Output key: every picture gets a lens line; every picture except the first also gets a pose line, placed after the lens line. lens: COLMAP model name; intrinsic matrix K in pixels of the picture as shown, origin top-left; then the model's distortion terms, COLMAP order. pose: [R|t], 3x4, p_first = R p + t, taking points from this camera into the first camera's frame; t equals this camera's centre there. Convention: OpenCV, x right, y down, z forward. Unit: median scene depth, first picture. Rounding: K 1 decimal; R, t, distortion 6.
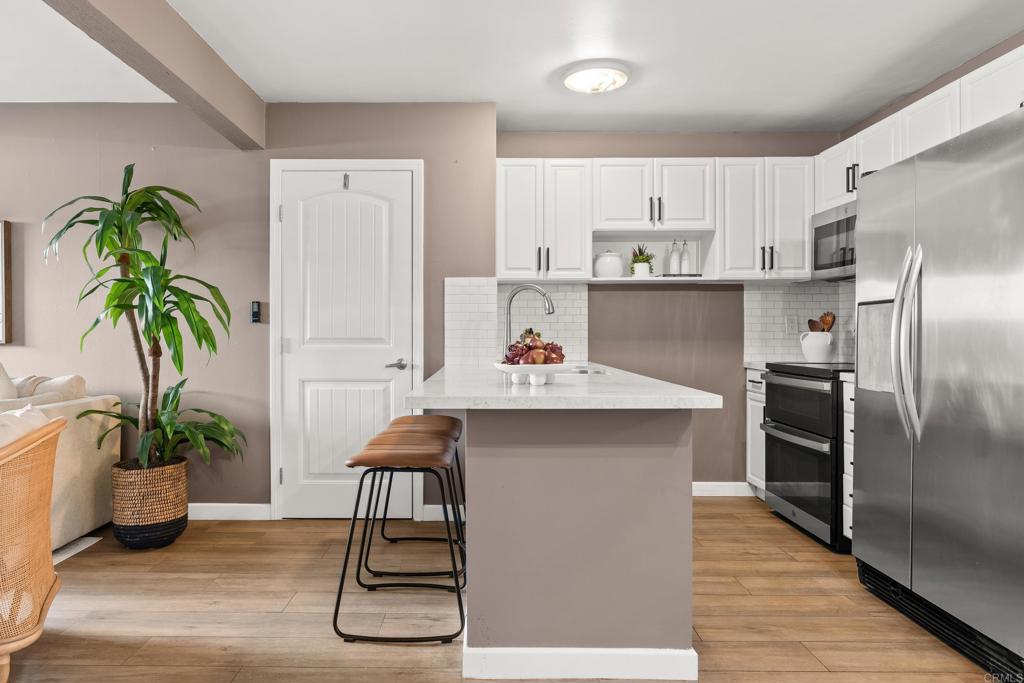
lens RADIAL K [[641.4, 0, 474.9], [0, 641.4, 333.5], [0, 0, 1]] dist [-0.000937, 0.001048]
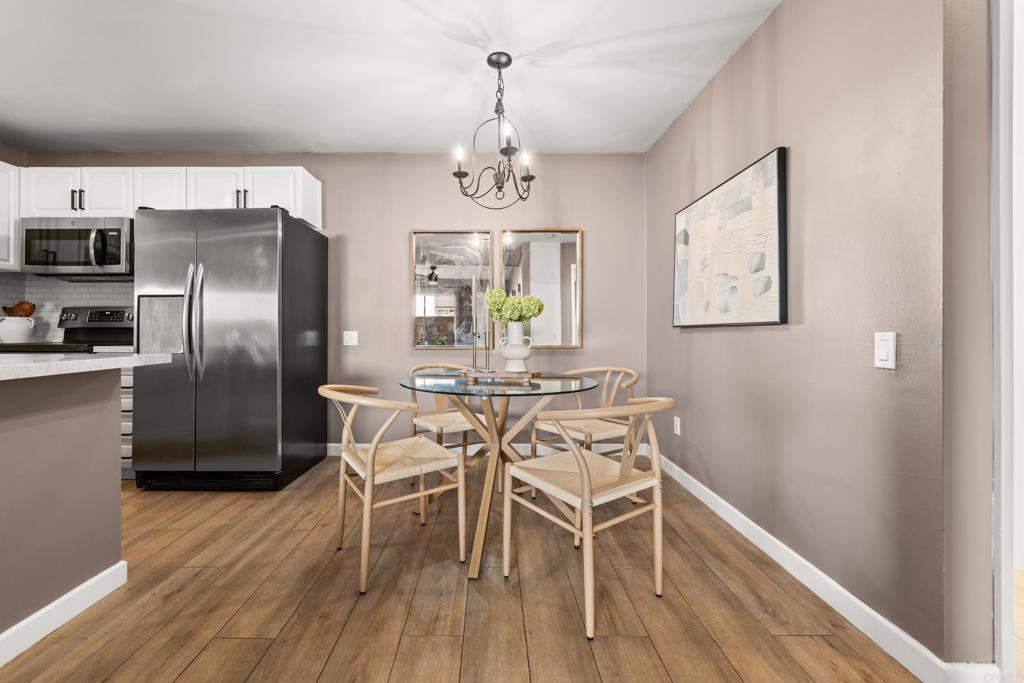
lens RADIAL K [[422.2, 0, 486.4], [0, 422.2, 327.5], [0, 0, 1]] dist [0.003874, -0.001344]
pose [[0.001284, 0.005816, 0.999982, -0.245961], [-0.002073, 0.999981, -0.005813, 0.019807], [-0.999997, -0.002065, 0.001296, 0.143960]]
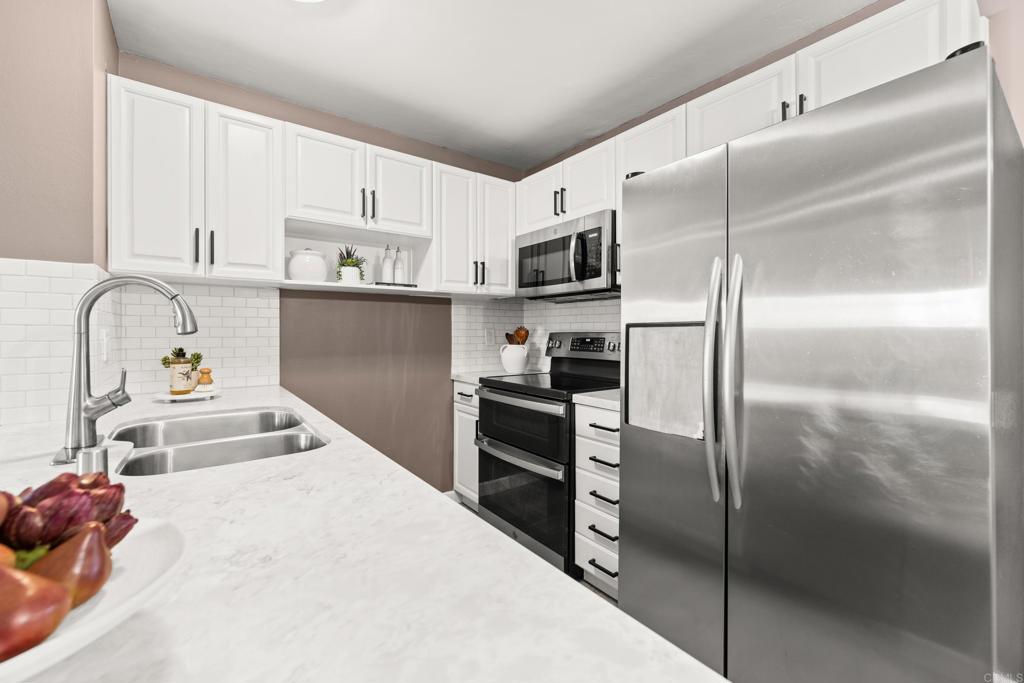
lens RADIAL K [[422.2, 0, 512.5], [0, 422.2, 330.9], [0, 0, 1]] dist [0.003874, -0.001344]
pose [[0.790760, 0.000901, 0.612125, 0.091519], [-0.000329, 0.999999, -0.001048, -0.026144], [-0.612126, 0.000627, 0.790760, 0.444578]]
